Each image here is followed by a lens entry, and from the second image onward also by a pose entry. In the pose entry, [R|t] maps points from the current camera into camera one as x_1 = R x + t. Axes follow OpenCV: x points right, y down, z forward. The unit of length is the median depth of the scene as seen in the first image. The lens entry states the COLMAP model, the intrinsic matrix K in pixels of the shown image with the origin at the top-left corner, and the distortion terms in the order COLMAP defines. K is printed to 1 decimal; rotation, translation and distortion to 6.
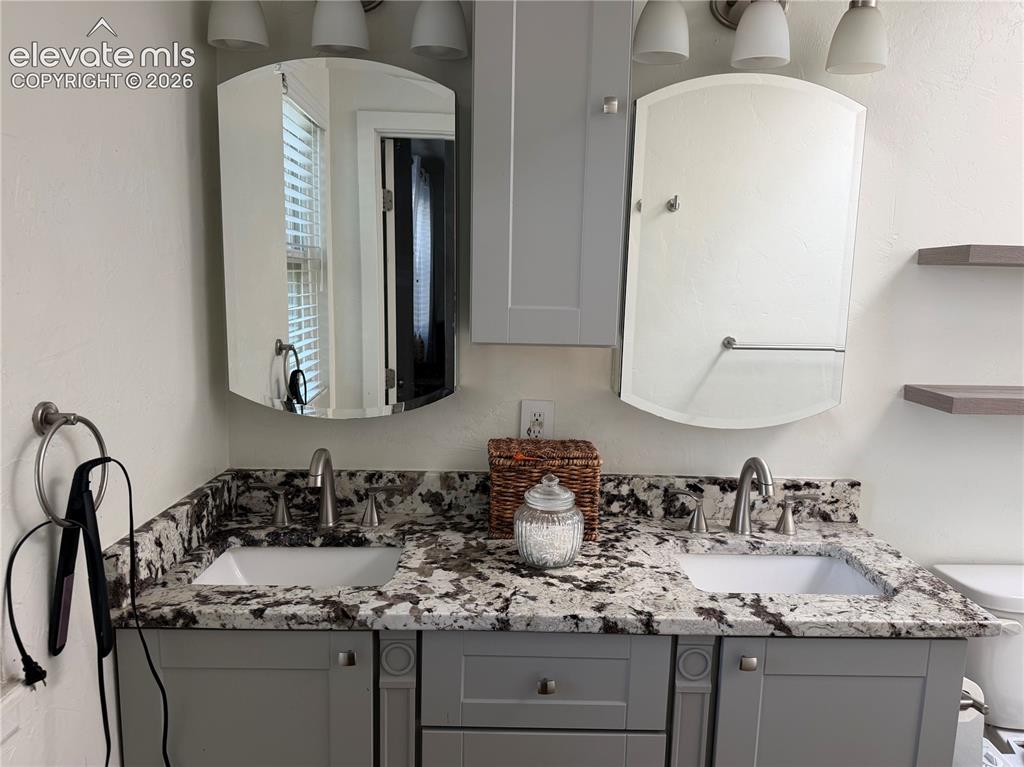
lens RADIAL K [[724.0, 0, 510.1], [0, 724.0, 385.3], [0, 0, 1]] dist [0.047726, -0.056766]
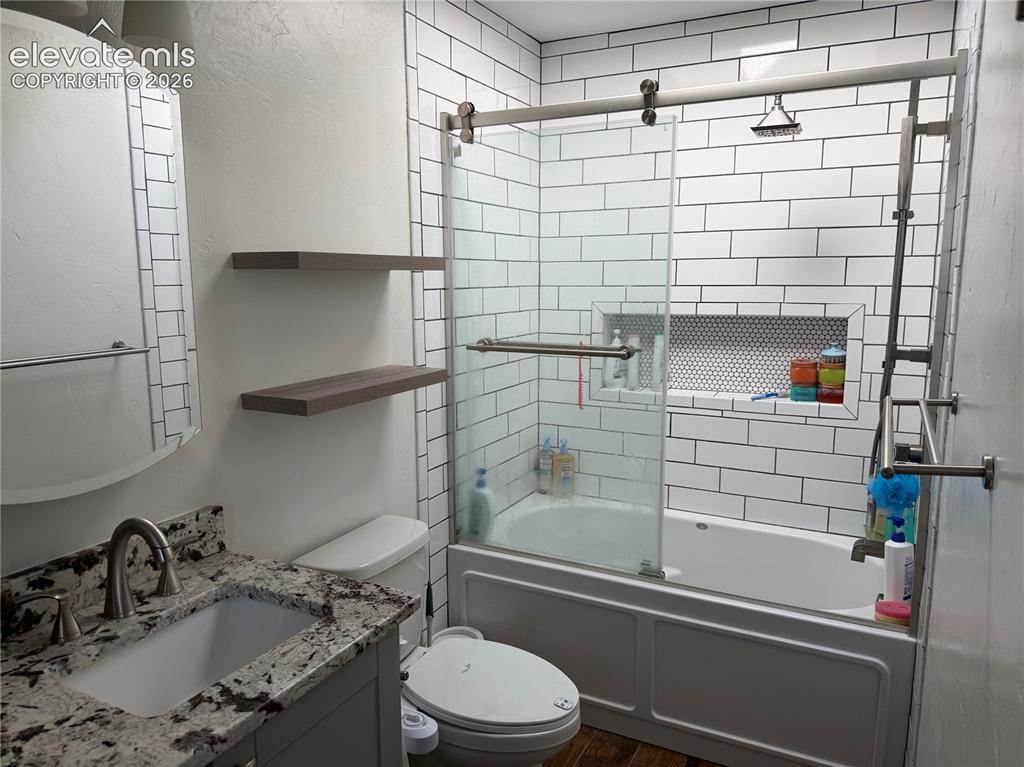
lens RADIAL K [[724.0, 0, 502.4], [0, 724.0, 394.3], [0, 0, 1]] dist [0.047726, -0.056766]
pose [[0.461379, -0.167054, 0.871334, -0.144746], [0.132678, 0.984060, 0.118412, -0.073078], [-0.877226, 0.060974, 0.476189, 0.259538]]
